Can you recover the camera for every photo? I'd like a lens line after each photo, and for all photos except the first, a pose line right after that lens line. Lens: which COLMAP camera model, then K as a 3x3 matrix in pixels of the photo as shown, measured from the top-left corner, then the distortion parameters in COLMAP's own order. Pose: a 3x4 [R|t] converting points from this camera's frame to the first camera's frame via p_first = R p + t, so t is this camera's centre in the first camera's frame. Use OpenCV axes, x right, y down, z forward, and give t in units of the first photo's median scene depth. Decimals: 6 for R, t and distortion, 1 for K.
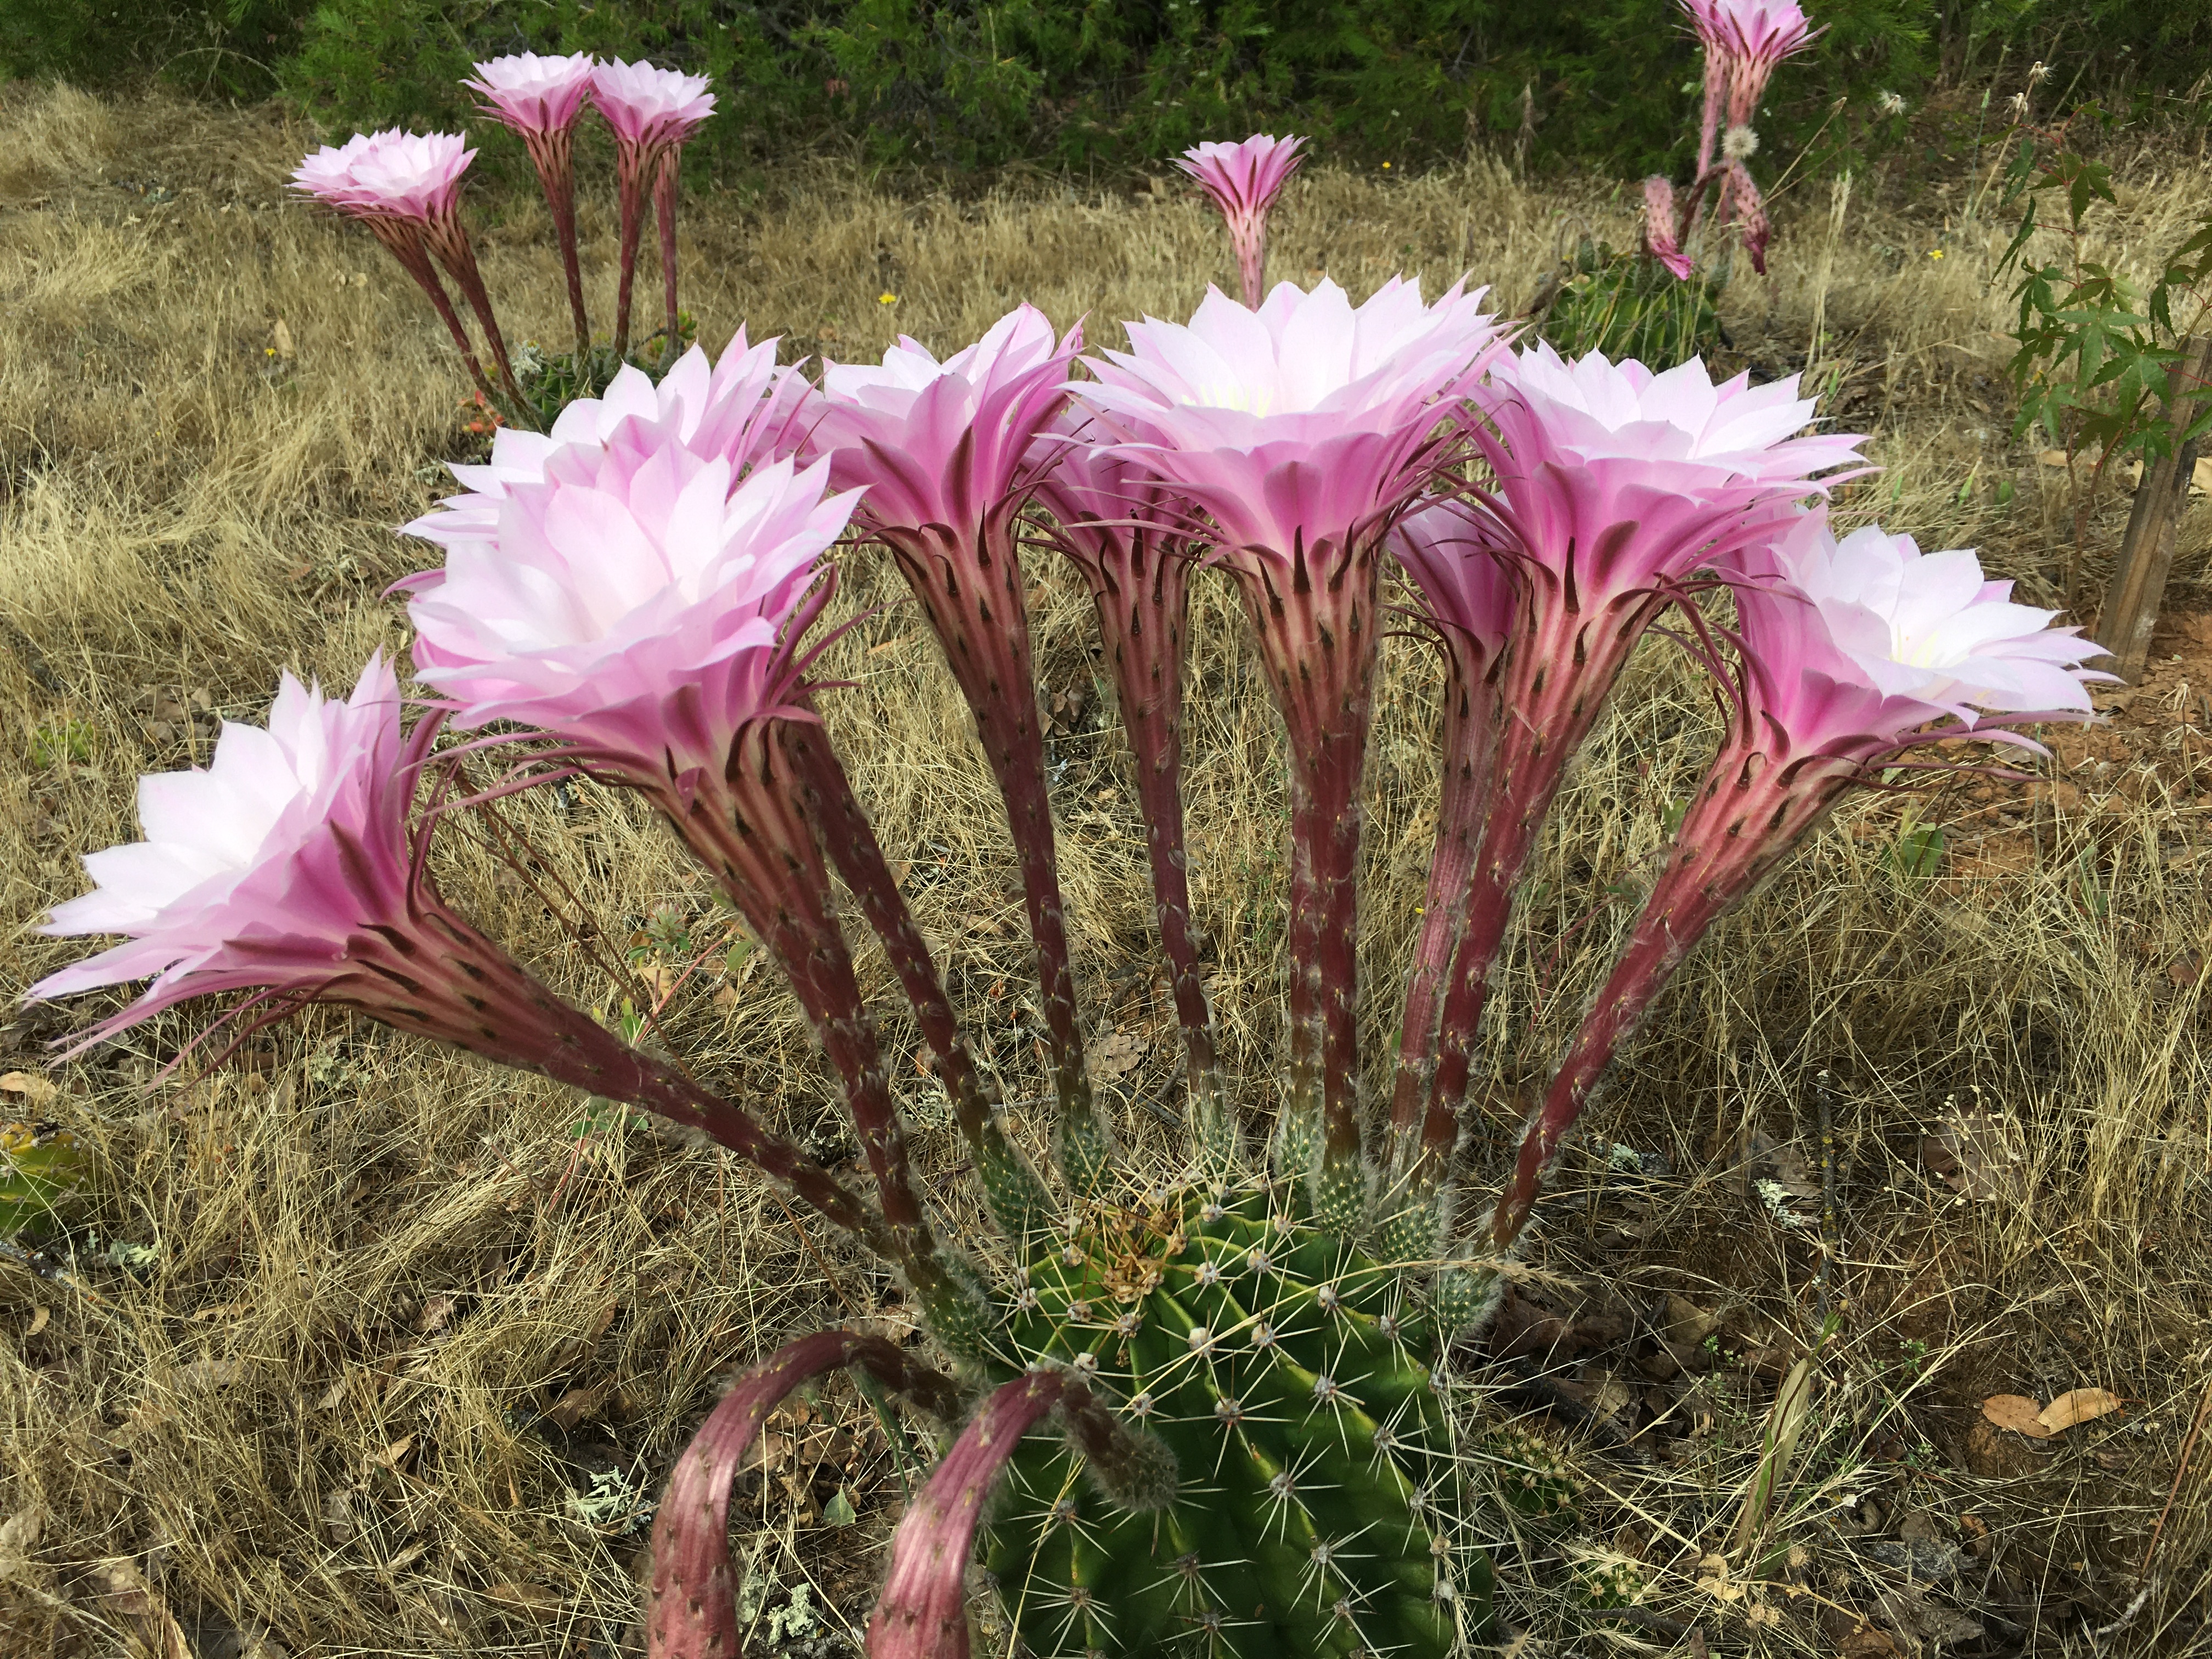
lens RADIAL K [[1889.4, 0, 1107.8], [0, 1889.4, 810.8], [0, 0, 1]] dist [0.013856, -0.023831]
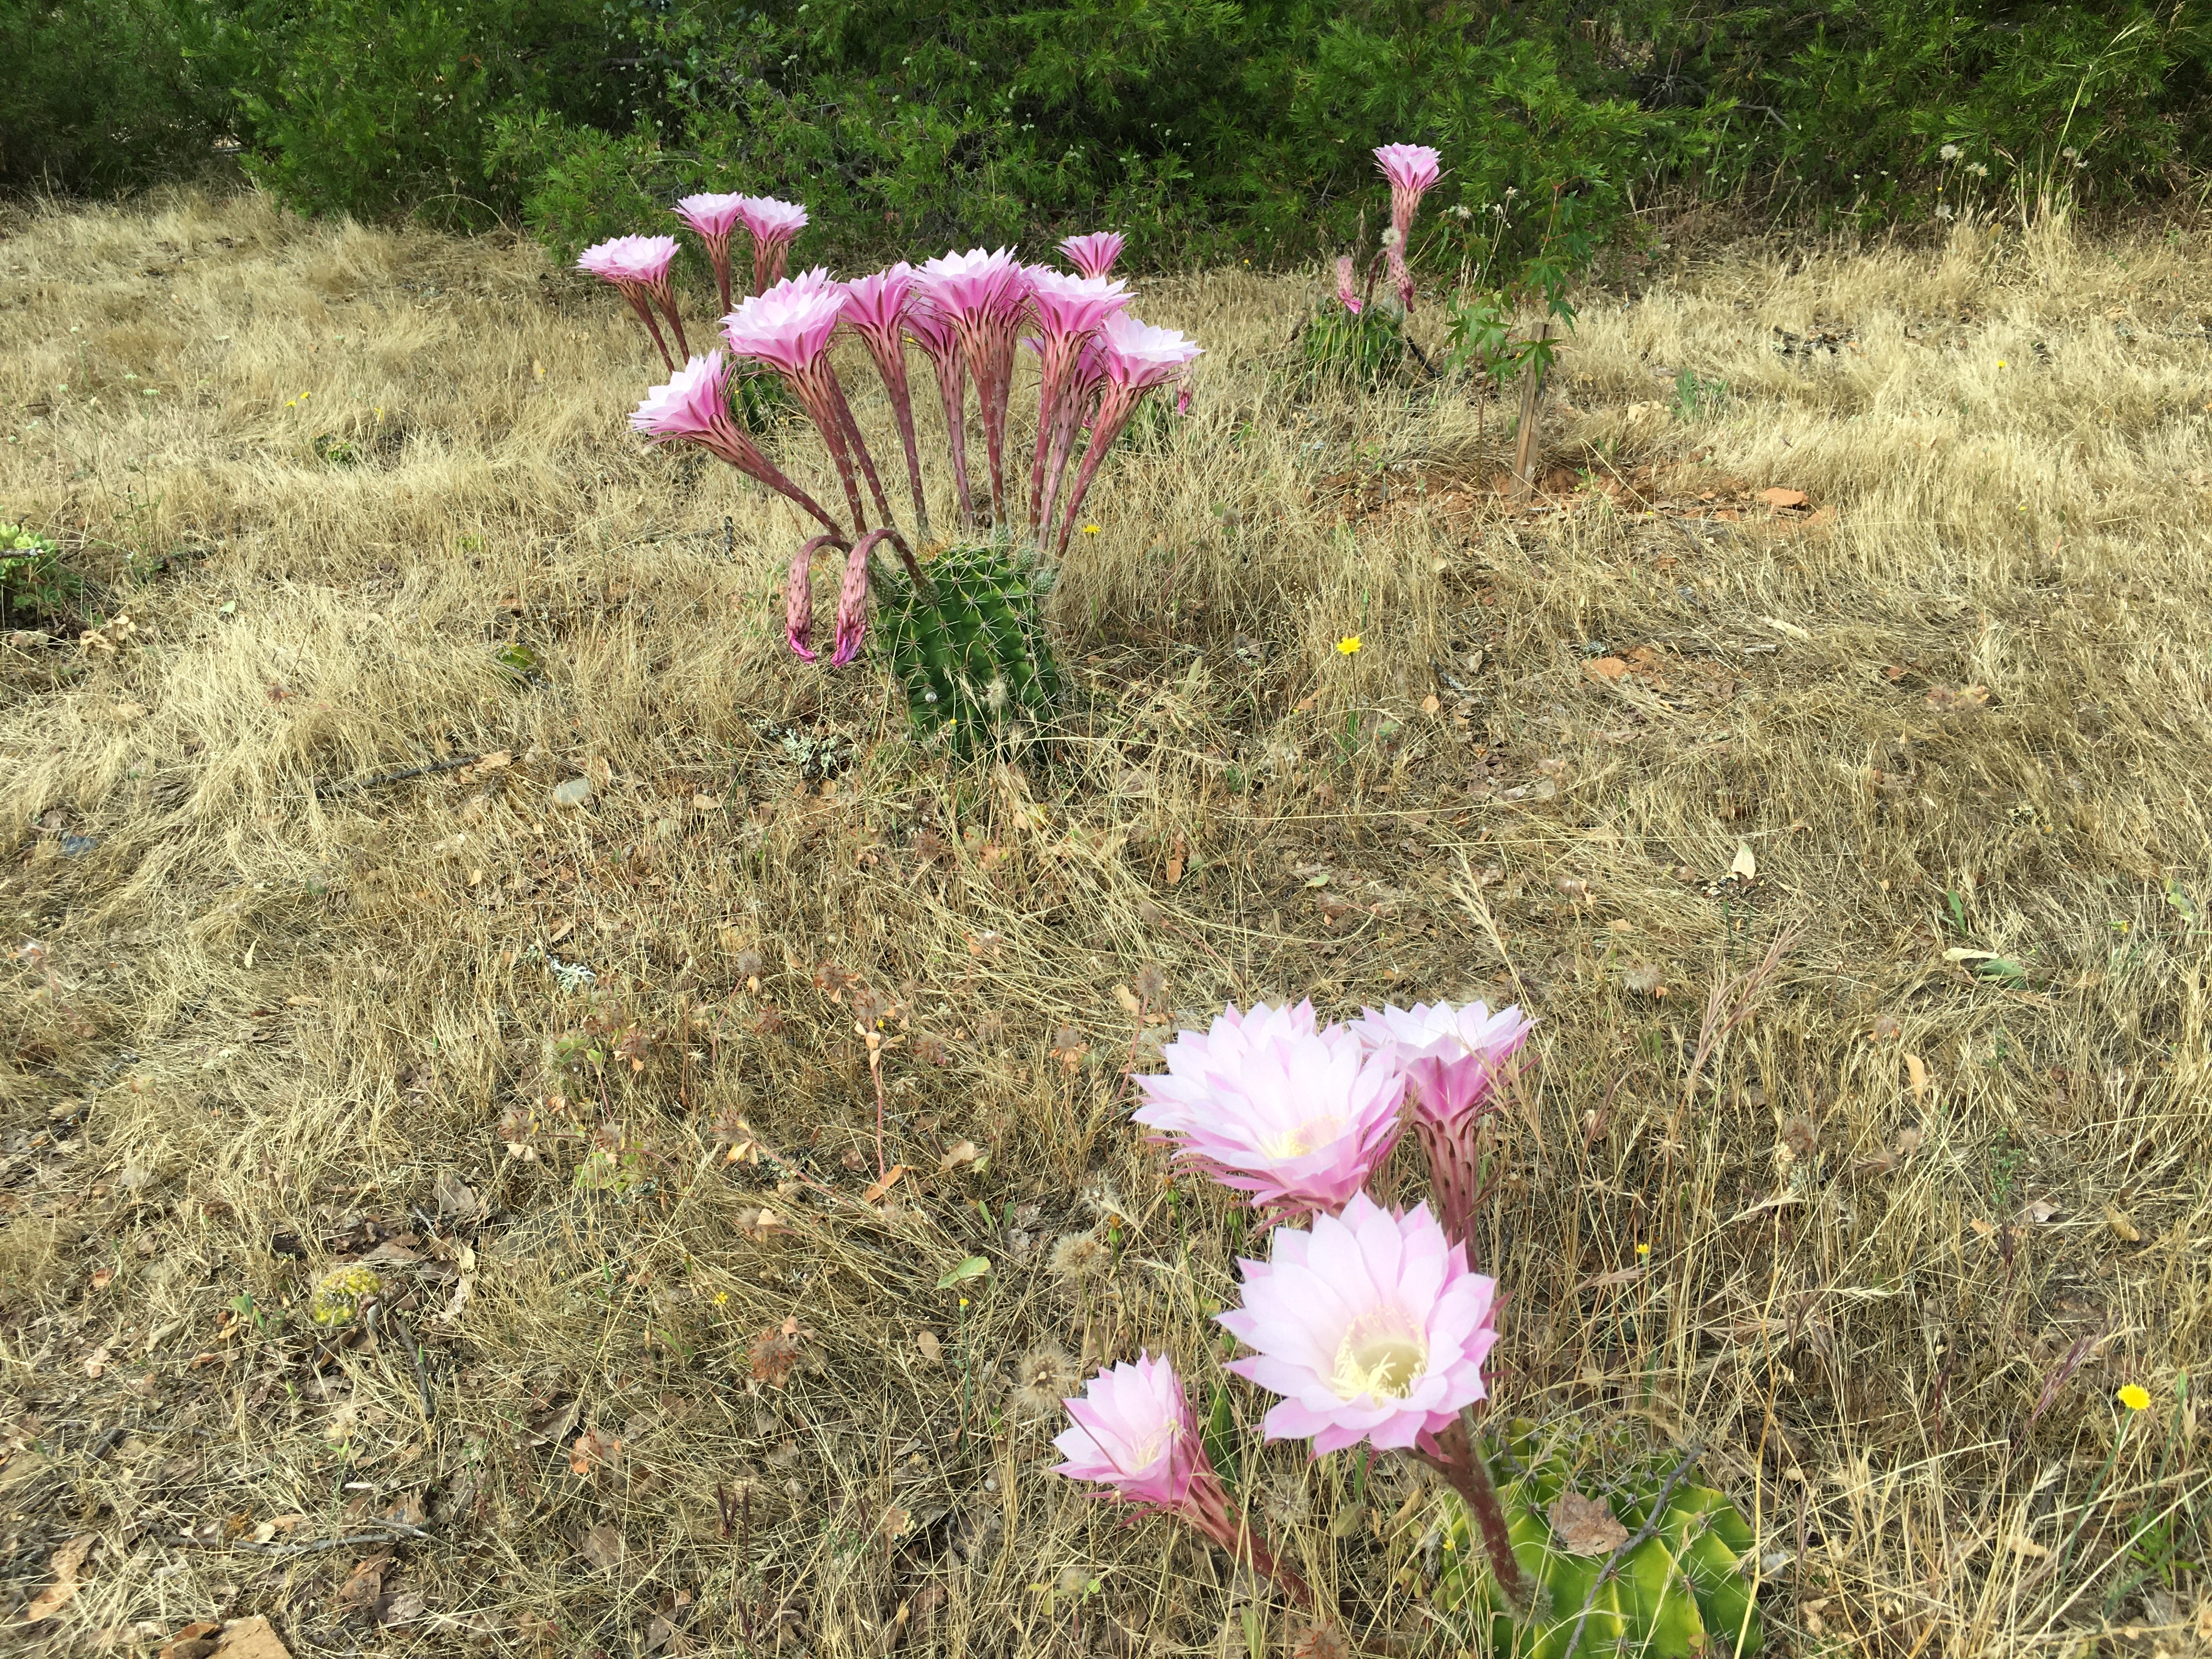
lens RADIAL K [[1889.4, 0, 1106.2], [0, 1889.4, 846.2], [0, 0, 1]] dist [0.013856, -0.023831]
pose [[0.999088, 0.005088, -0.042400, 0.155900], [-0.007188, 0.998747, -0.049526, 0.312032], [0.042095, 0.049785, 0.997872, -0.761753]]
